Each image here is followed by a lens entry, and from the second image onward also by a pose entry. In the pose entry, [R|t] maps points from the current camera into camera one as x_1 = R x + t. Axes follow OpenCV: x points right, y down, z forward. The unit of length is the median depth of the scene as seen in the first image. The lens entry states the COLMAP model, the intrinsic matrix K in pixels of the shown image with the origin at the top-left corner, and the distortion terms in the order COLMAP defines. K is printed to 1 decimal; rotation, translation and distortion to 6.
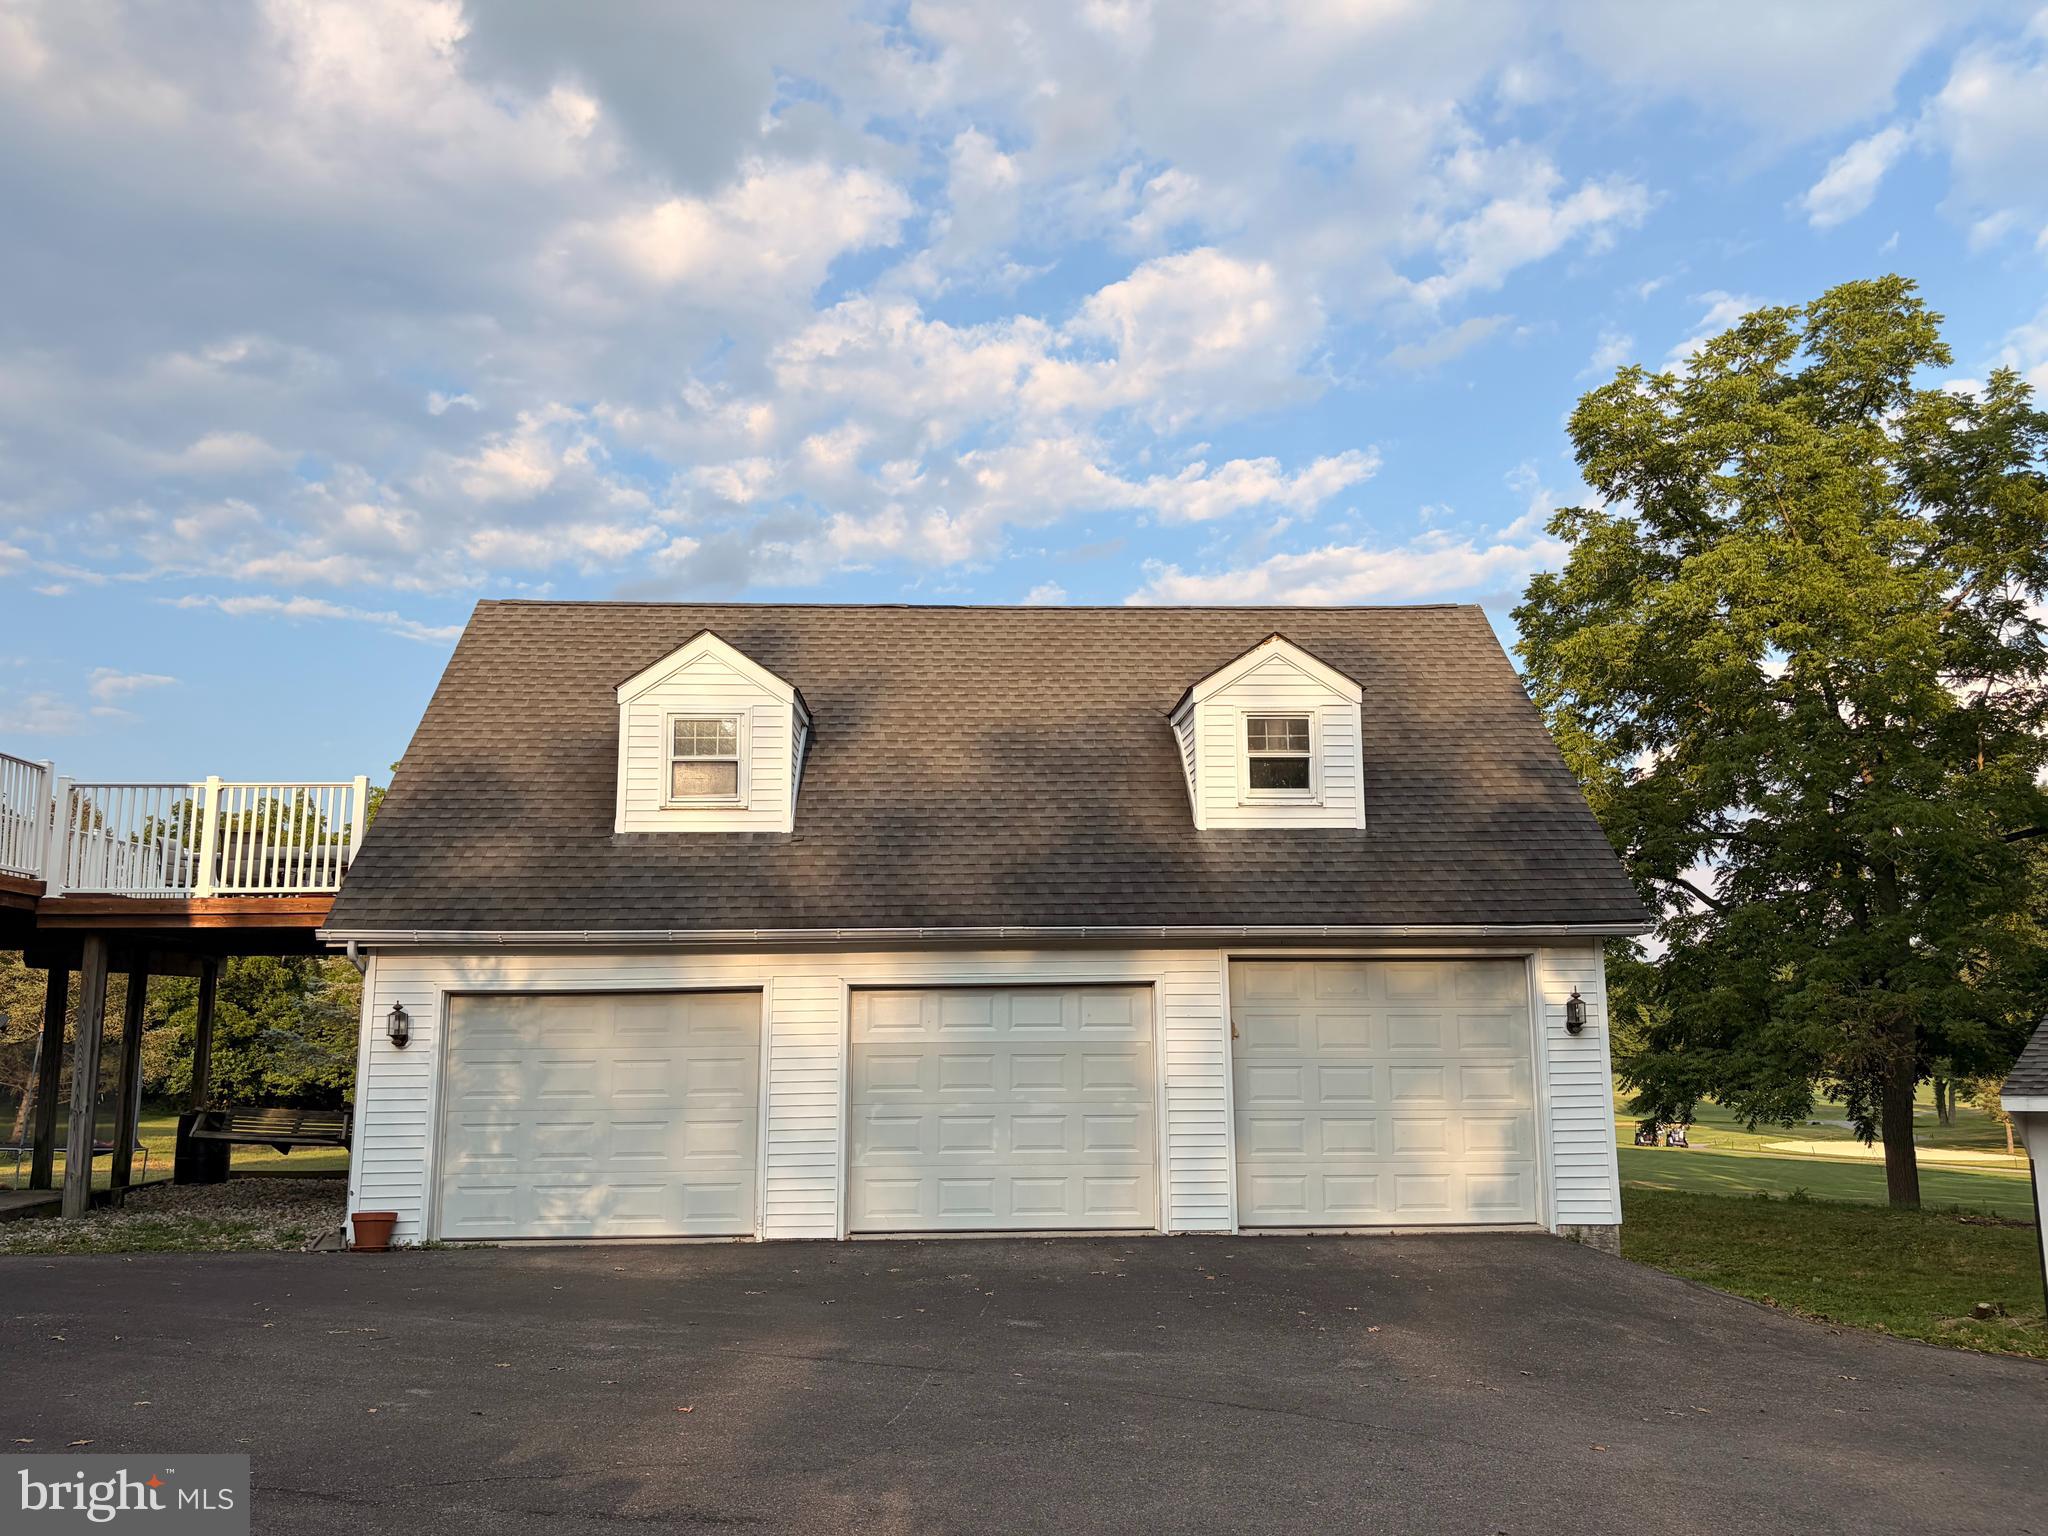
lens RADIAL K [[1548.8, 0, 1032.6], [0, 1548.8, 773.9], [0, 0, 1]] dist [0.037877, -0.026219]
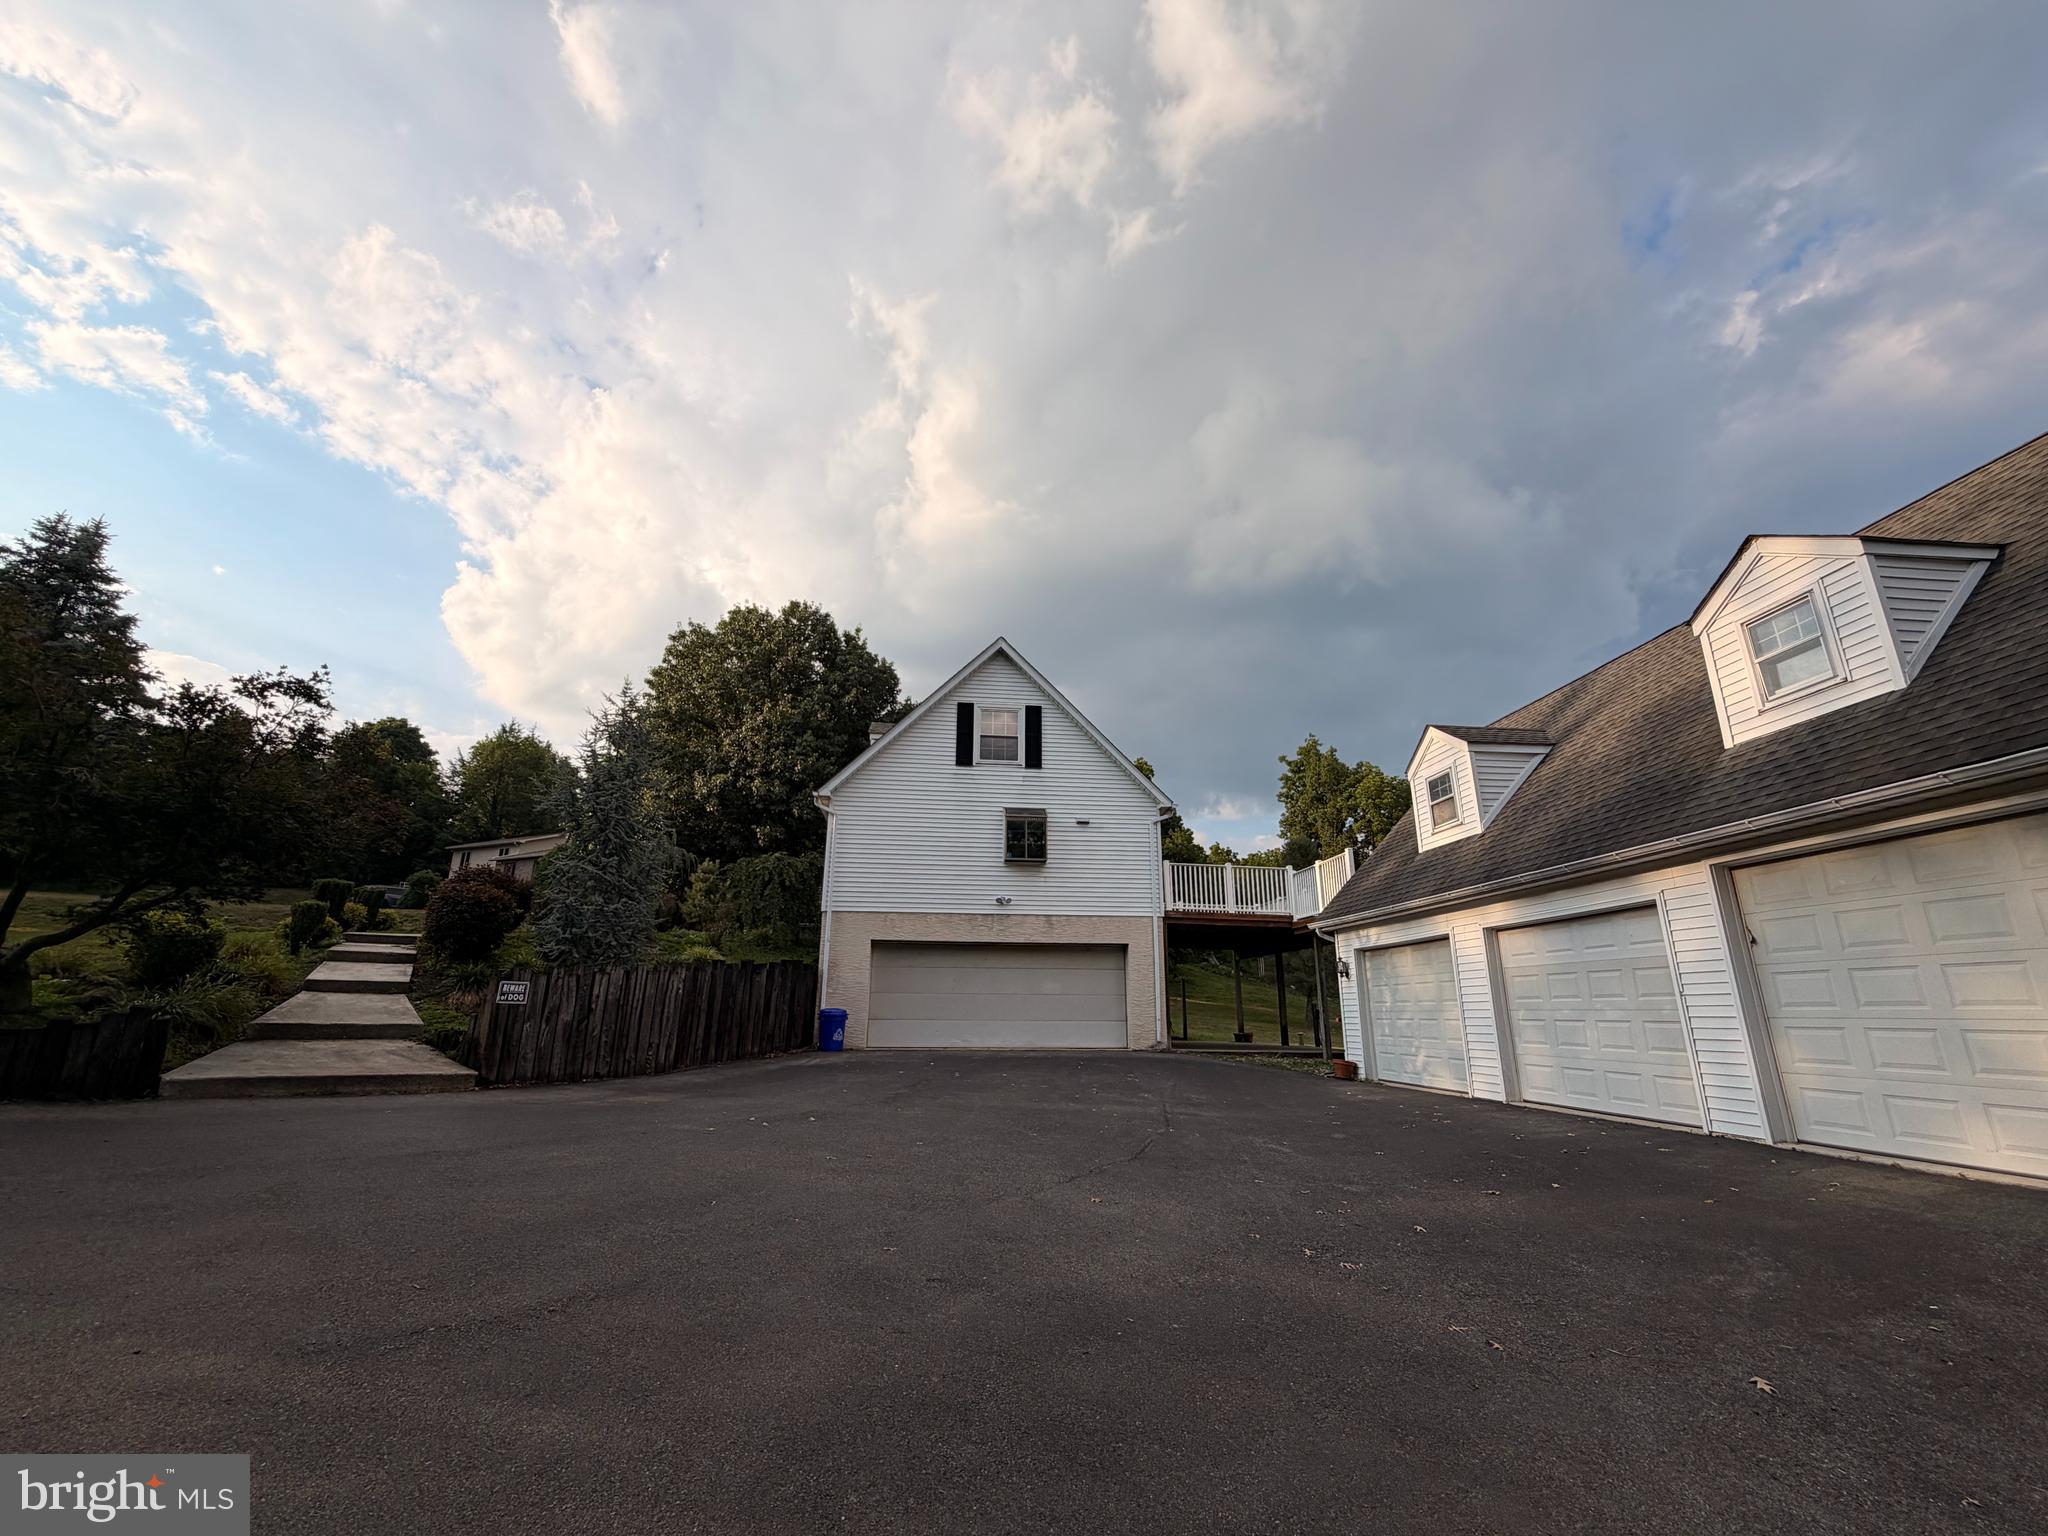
lens RADIAL K [[820.6, 0, 1020.4], [0, 820.6, 770.3], [0, 0, 1]] dist [-0.000961, 0.000093]
pose [[0.045854, -0.278716, -0.959278, 0.619299], [0.148833, 0.951476, -0.269335, 0.129260], [0.987799, -0.130422, 0.085111, 0.478976]]
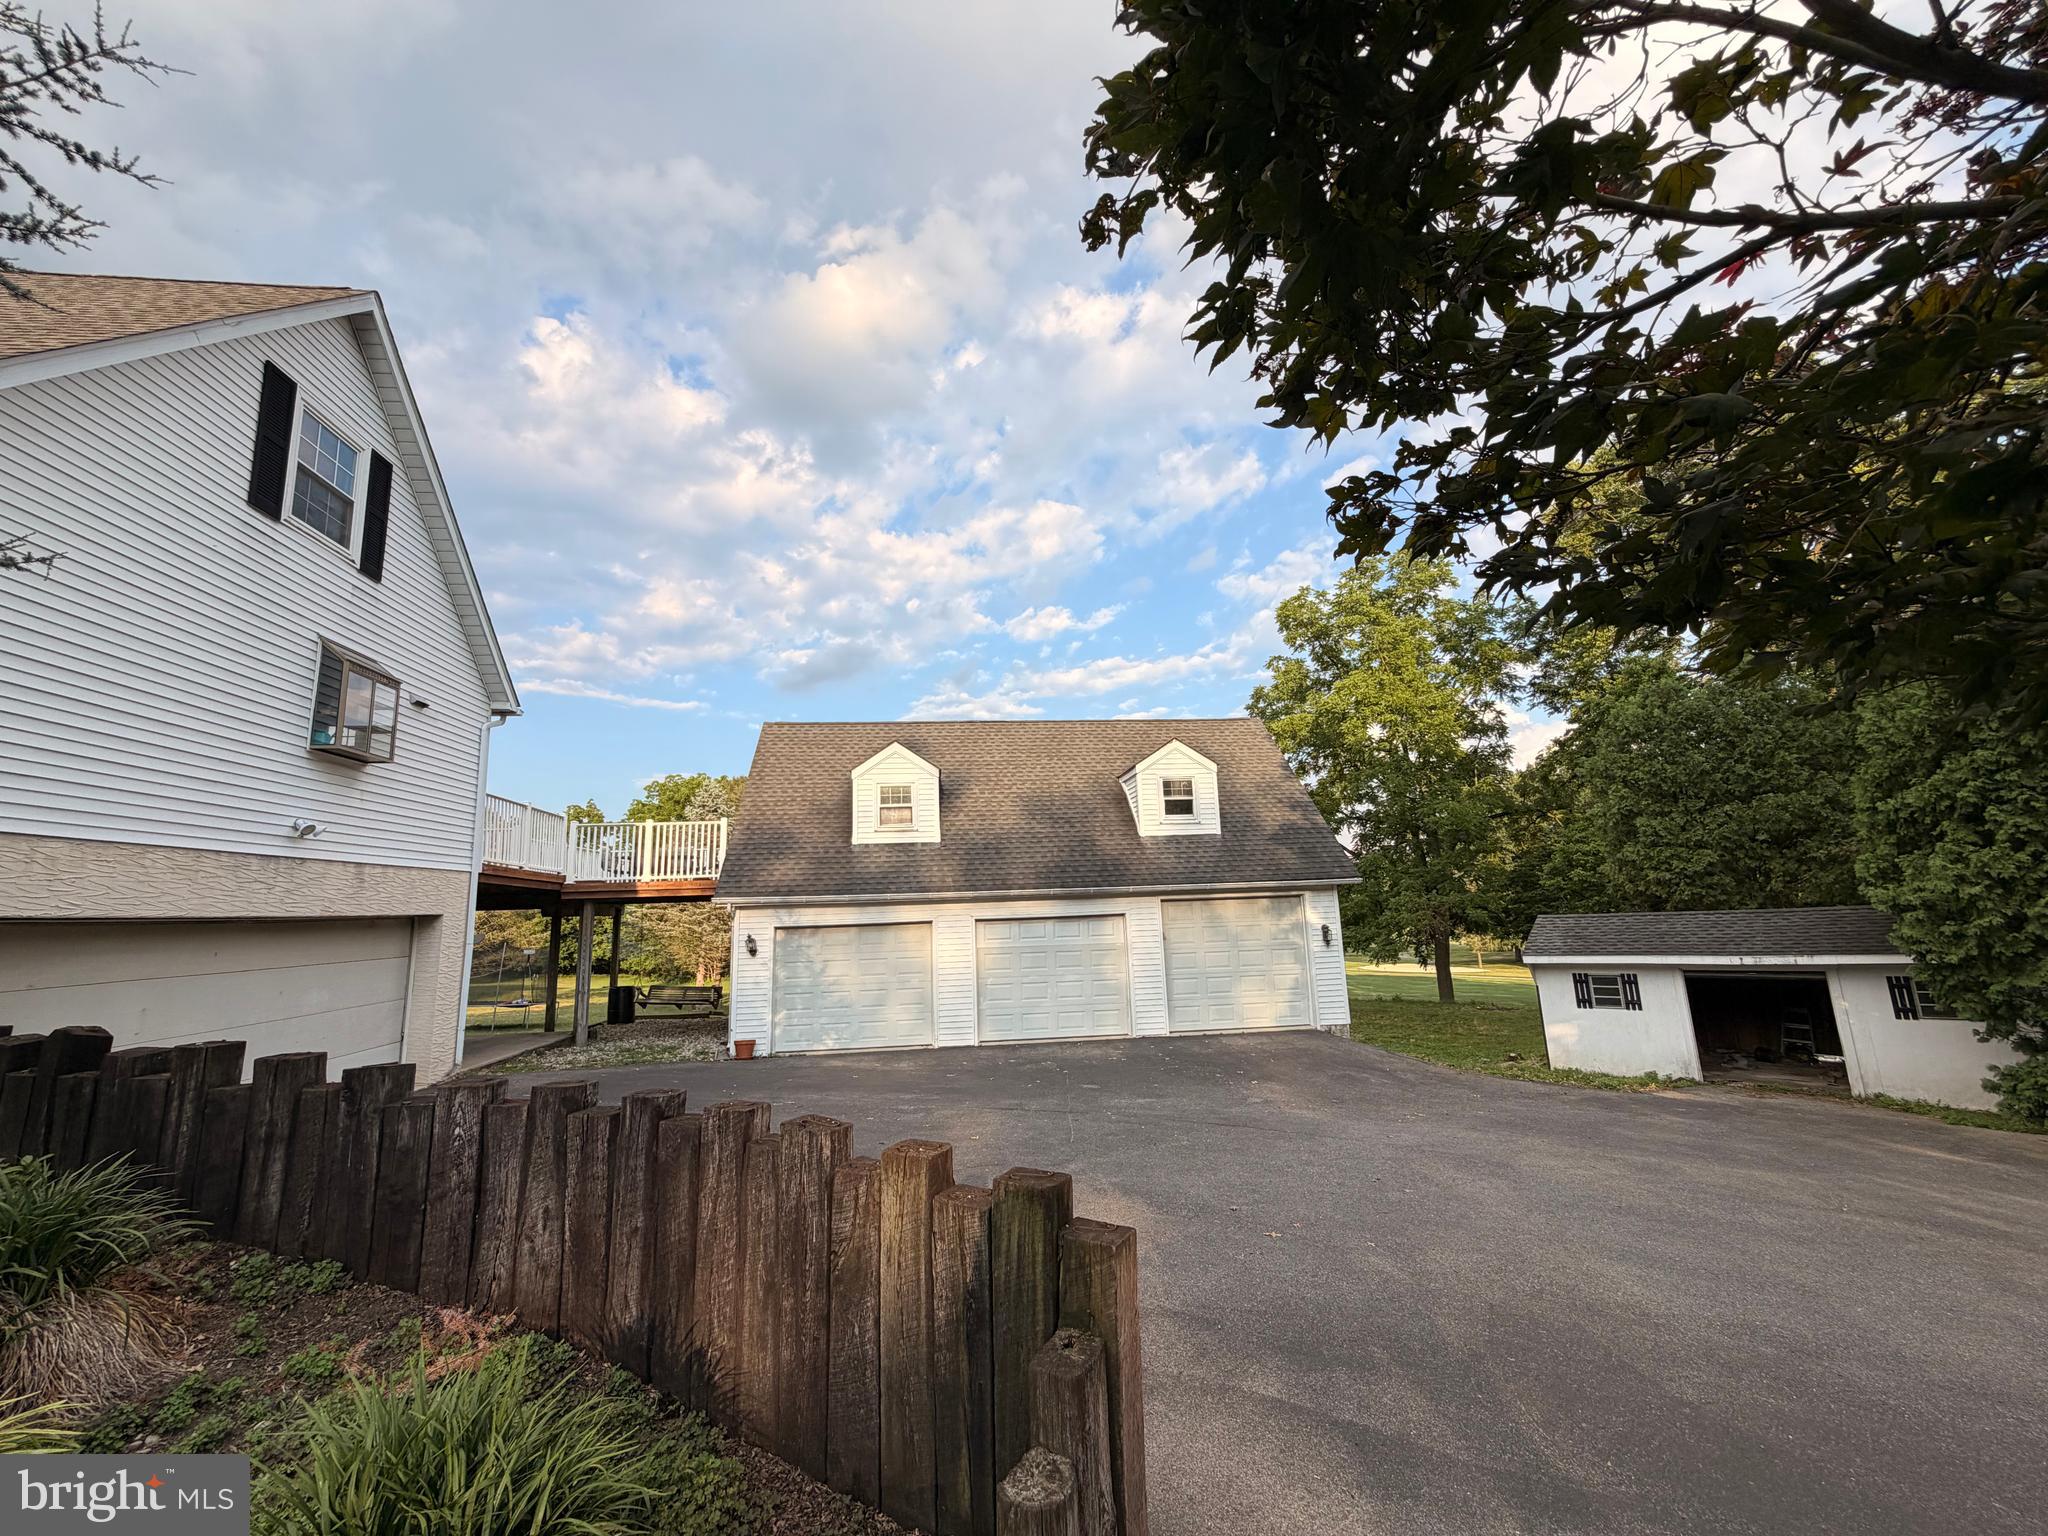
lens RADIAL K [[820.6, 0, 1022.3], [0, 820.6, 767.0], [0, 0, 1]] dist [-0.000961, 0.000093]
pose [[0.997879, -0.014909, 0.063371, -0.115221], [0.015834, 0.999775, -0.014114, -0.042230], [-0.063147, 0.015088, 0.997890, -0.065350]]
